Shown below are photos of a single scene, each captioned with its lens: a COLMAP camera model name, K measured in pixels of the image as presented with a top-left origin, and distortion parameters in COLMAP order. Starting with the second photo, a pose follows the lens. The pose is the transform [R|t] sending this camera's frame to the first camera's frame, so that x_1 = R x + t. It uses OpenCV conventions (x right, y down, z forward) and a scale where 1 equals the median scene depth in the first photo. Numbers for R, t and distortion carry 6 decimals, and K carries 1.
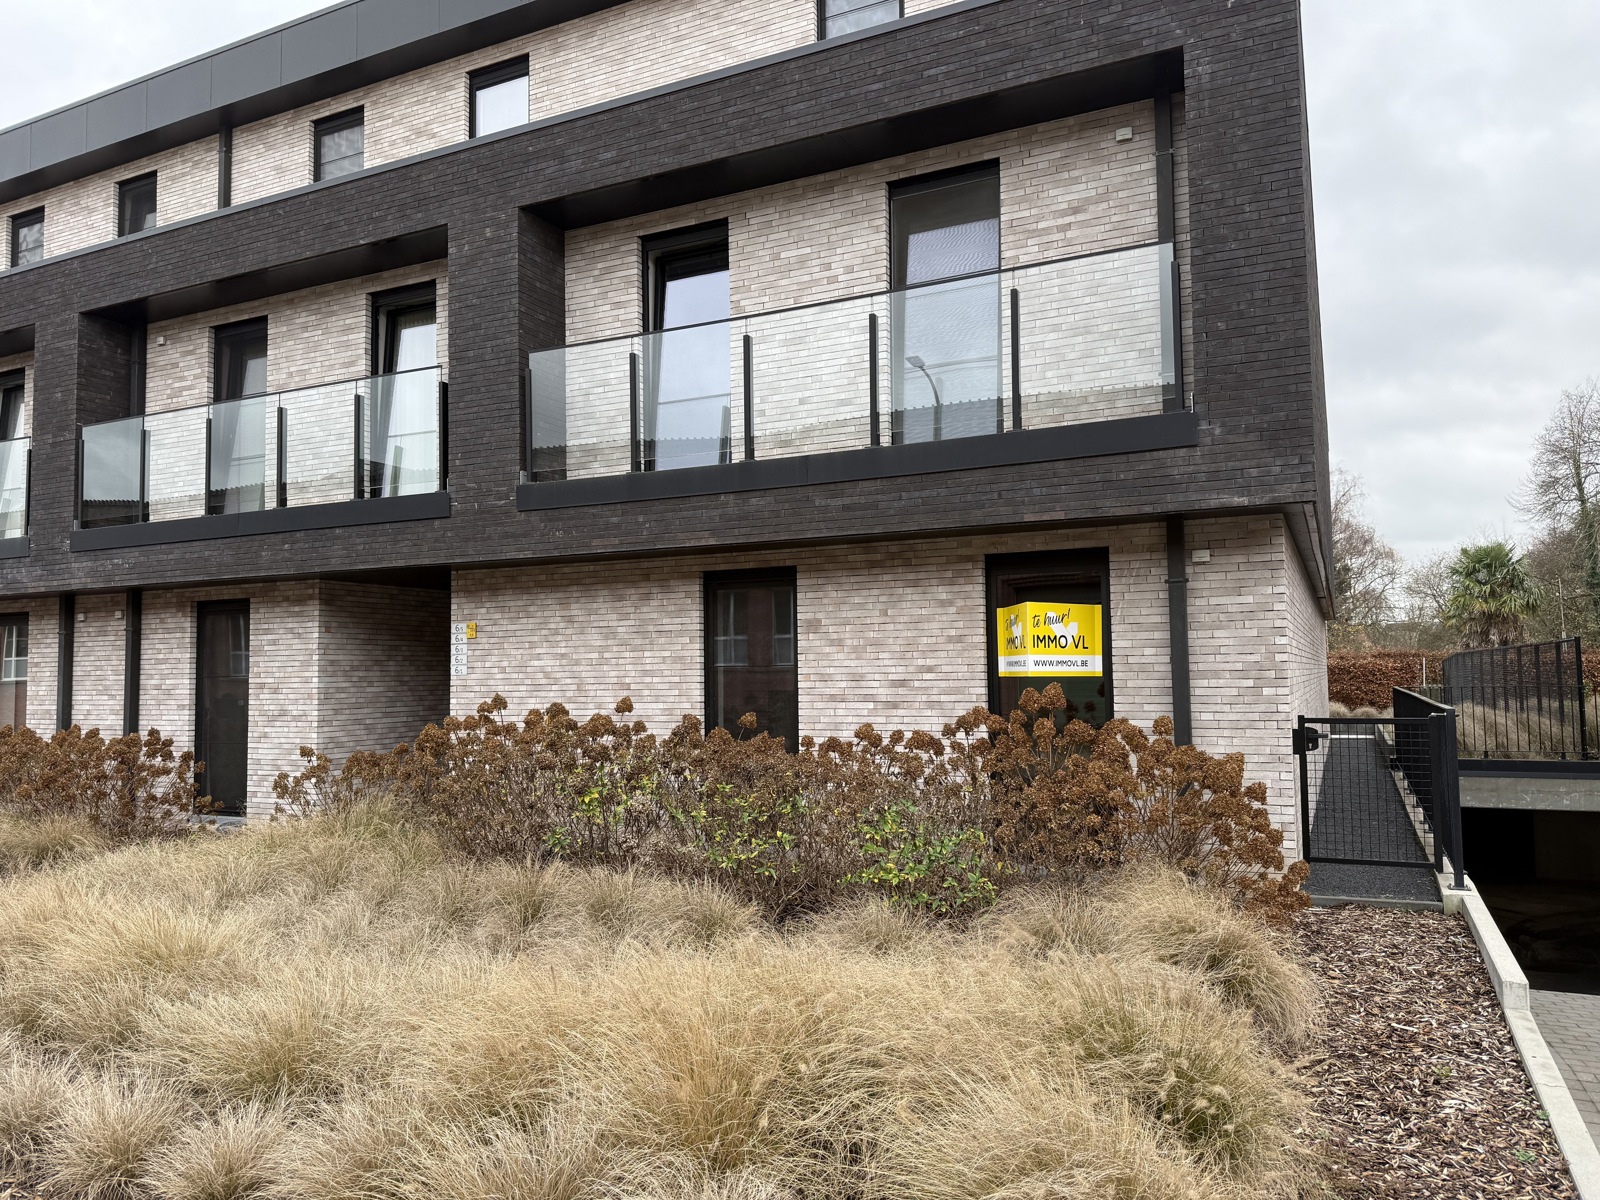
lens RADIAL K [[1122.1, 0, 802.4], [0, 1122.1, 603.3], [0, 0, 1]] dist [0.029693, -0.027769]
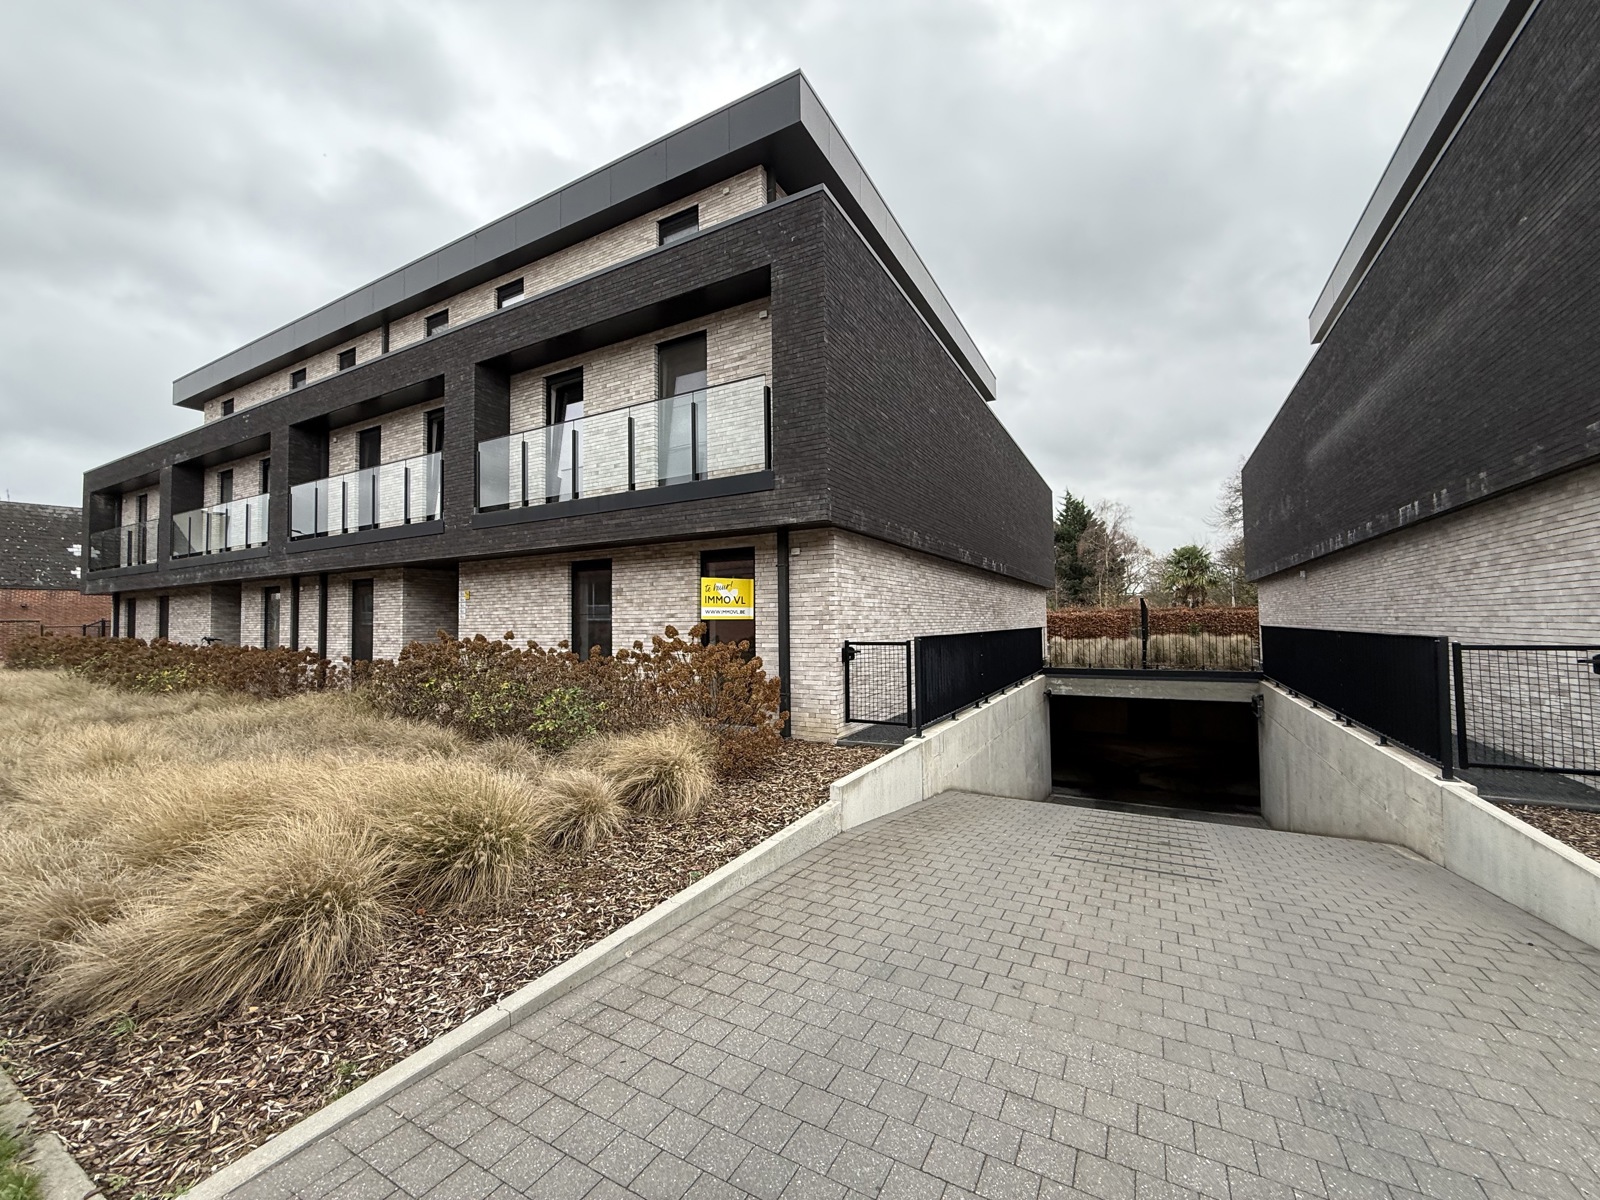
lens RADIAL K [[636.0, 0, 802.3], [0, 636.0, 595.4], [0, 0, 1]] dist [-0.000649, 0.000218]
pose [[0.998174, -0.001685, -0.060379, 0.351693], [0.002928, 0.999786, 0.020501, 0.005680], [0.060332, -0.020640, 0.997965, -0.004895]]
